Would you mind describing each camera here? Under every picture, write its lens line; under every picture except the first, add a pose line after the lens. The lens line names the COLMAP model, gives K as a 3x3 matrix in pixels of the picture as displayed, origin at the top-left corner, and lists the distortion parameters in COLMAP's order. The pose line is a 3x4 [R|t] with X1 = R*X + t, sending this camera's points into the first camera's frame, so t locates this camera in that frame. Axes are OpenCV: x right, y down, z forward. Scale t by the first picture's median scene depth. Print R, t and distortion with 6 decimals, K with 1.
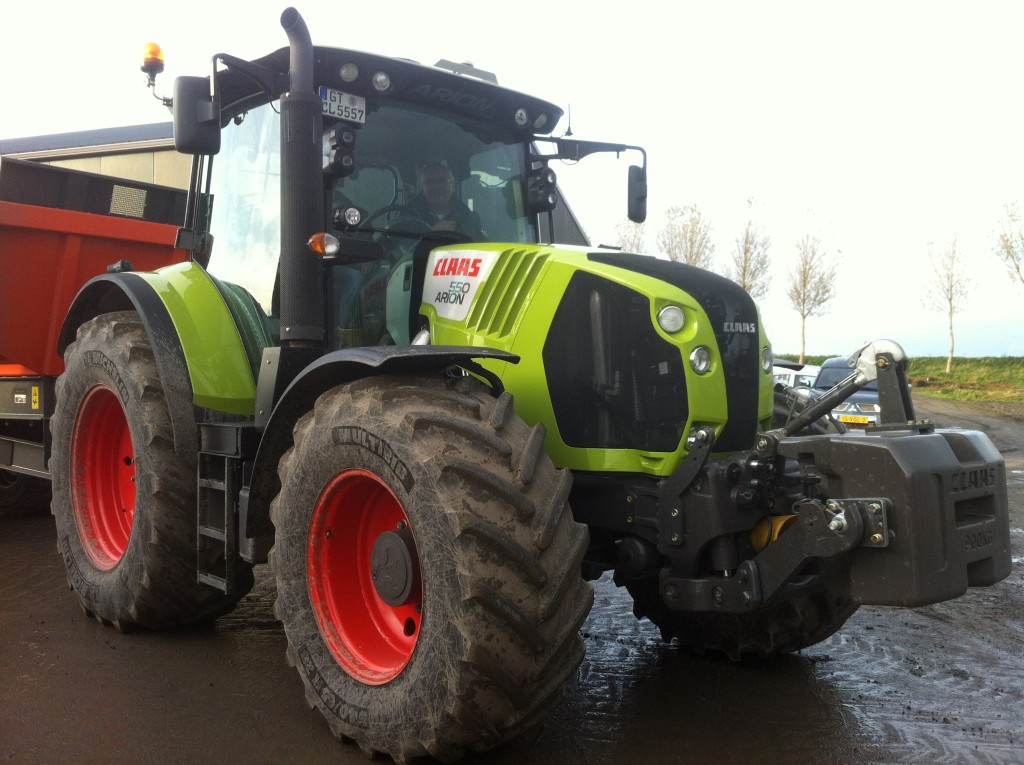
lens RADIAL K [[976.4, 0, 512.0], [0, 976.4, 382.5], [0, 0, 1]] dist [0.173989, -0.597227]
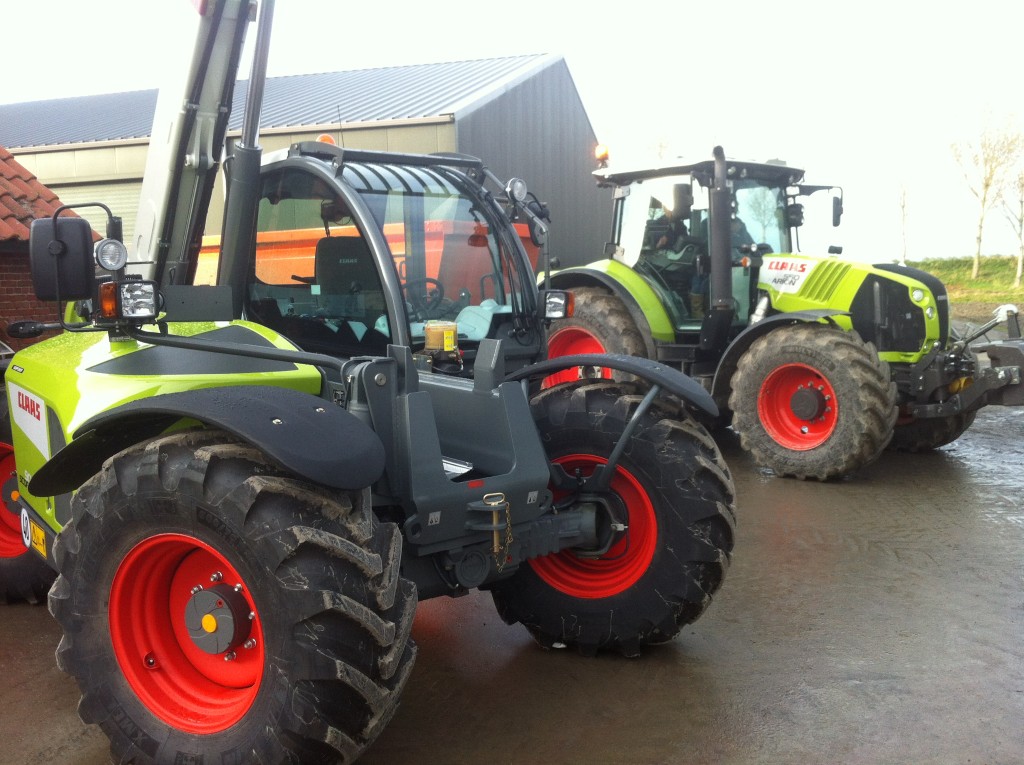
lens RADIAL K [[976.4, 0, 512.0], [0, 976.4, 382.5], [0, 0, 1]] dist [0.173989, -0.597227]
pose [[0.998239, -0.031383, 0.050336, -0.926548], [0.026769, 0.995595, 0.089851, -0.095647], [-0.052934, -0.088346, 0.994682, -1.306112]]
